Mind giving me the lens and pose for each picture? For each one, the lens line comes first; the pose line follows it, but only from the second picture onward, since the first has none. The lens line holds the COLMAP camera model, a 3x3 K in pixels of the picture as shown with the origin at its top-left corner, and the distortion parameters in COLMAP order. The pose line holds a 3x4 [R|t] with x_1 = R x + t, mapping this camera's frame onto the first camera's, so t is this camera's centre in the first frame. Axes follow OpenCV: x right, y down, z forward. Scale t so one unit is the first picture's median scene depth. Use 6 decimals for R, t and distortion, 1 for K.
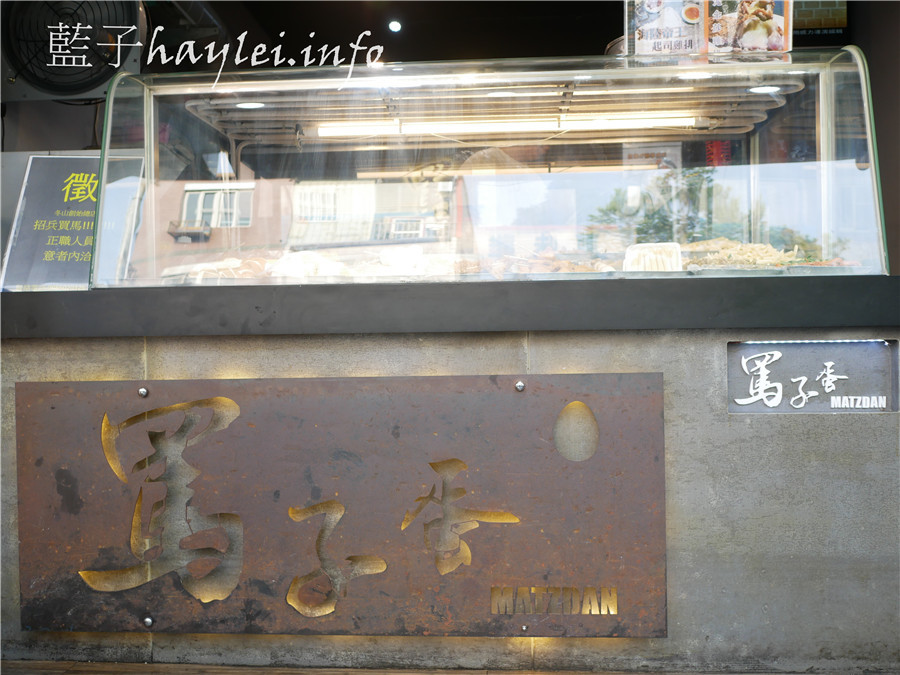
lens RADIAL K [[787.3, 0, 450.0], [0, 787.3, 337.5], [0, 0, 1]] dist [-0.015455, 0.000835]
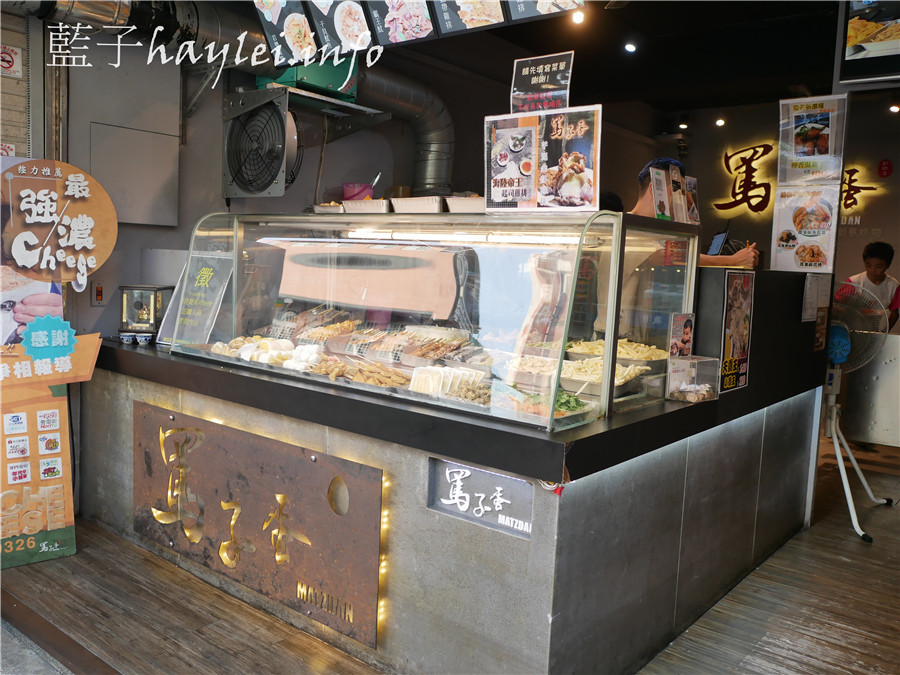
lens RADIAL K [[781.7, 0, 441.3], [0, 781.7, 333.0], [0, 0, 1]] dist [-0.010266, 0.004458]
pose [[0.808515, 0.105360, -0.578967, 1.100897], [-0.052693, 0.992852, 0.107094, -0.341560], [0.586112, -0.056080, 0.808287, -0.052495]]
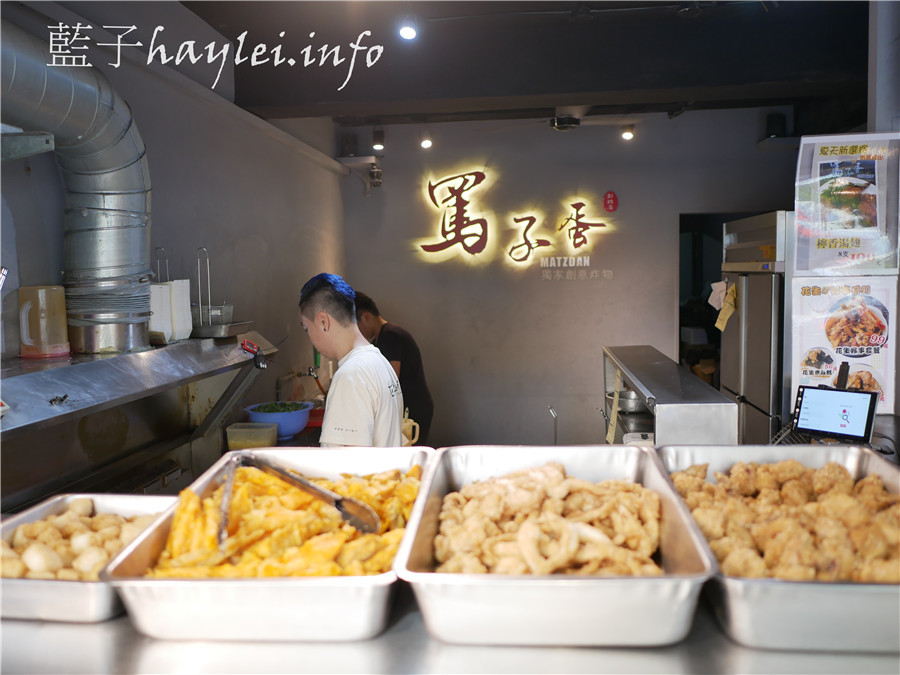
lens RADIAL K [[787.3, 0, 450.0], [0, 787.3, 337.5], [0, 0, 1]] dist [-0.015455, 0.000835]
pose [[0.998861, -0.003240, -0.047609, -0.041667], [0.007747, 0.995468, 0.094778, -0.609891], [0.047086, -0.095039, 0.994359, 0.973162]]
